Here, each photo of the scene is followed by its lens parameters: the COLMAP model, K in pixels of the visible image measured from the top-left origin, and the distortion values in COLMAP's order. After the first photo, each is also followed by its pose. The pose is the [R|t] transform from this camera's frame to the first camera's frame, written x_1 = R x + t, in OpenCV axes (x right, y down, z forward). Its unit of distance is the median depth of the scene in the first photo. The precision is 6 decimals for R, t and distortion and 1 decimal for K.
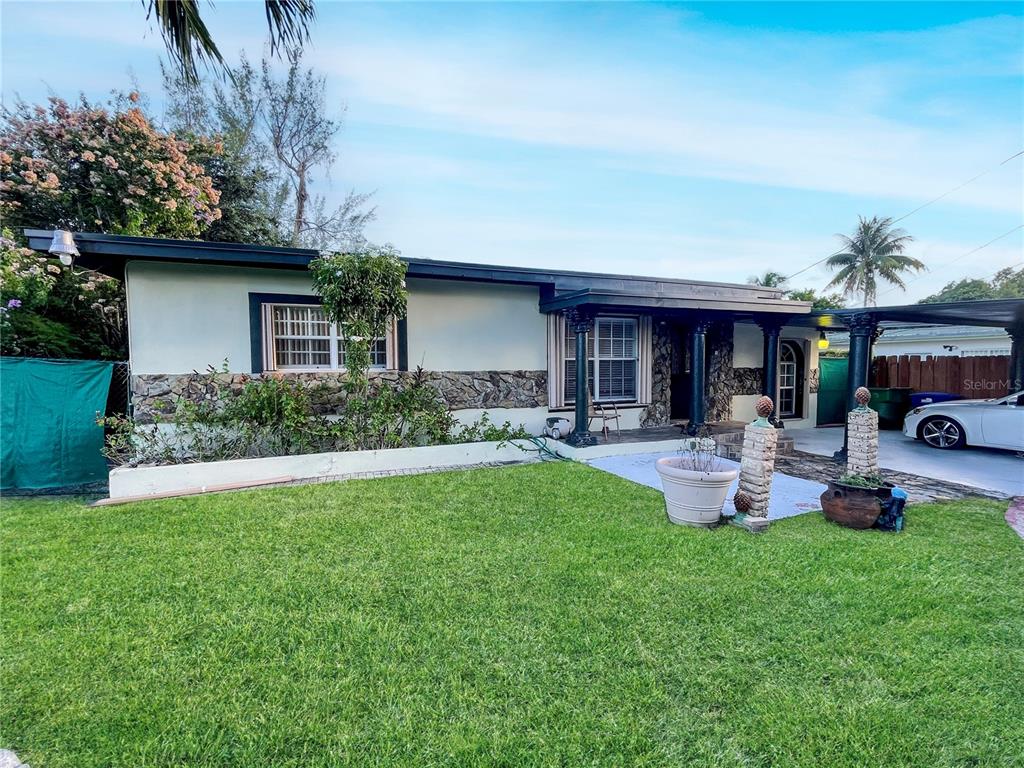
lens RADIAL K [[429.2, 0, 512.0], [0, 429.2, 384.0], [0, 0, 1]] dist [0.014076, 0.000055]
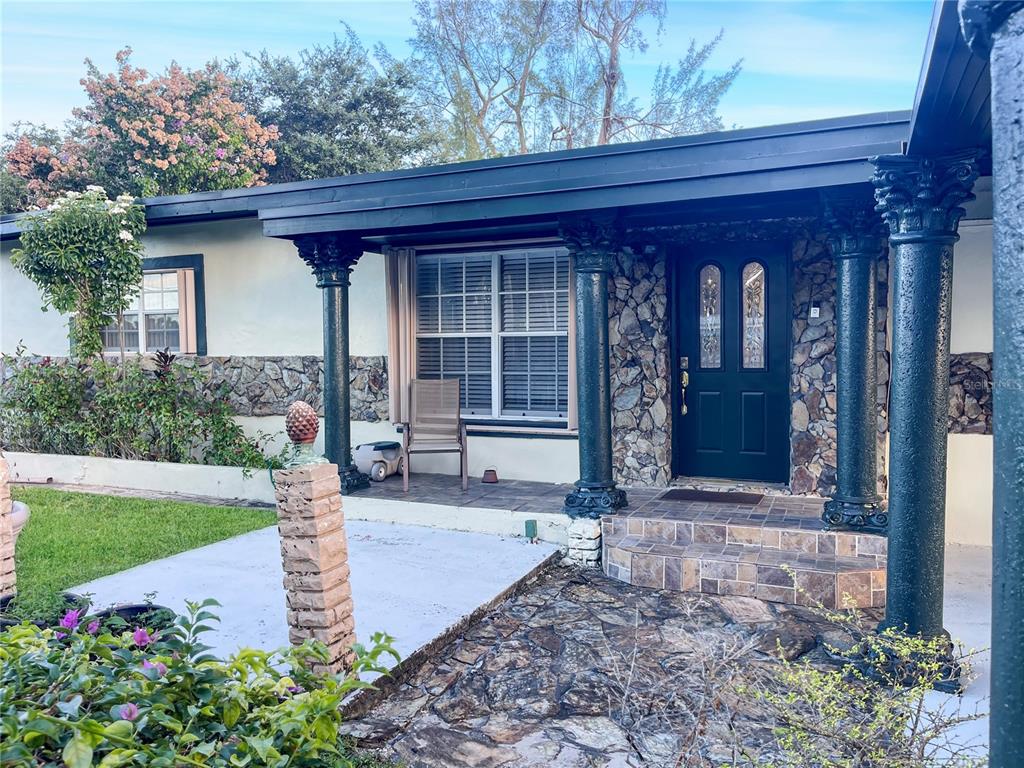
lens RADIAL K [[782.2, 0, 518.9], [0, 782.2, 379.8], [0, 0, 1]] dist [0.066450, -0.057654]
pose [[0.711579, 0.026690, -0.702099, 0.953954], [-0.029889, 0.999524, 0.007704, -0.014732], [0.701970, 0.015502, 0.712038, 0.410053]]
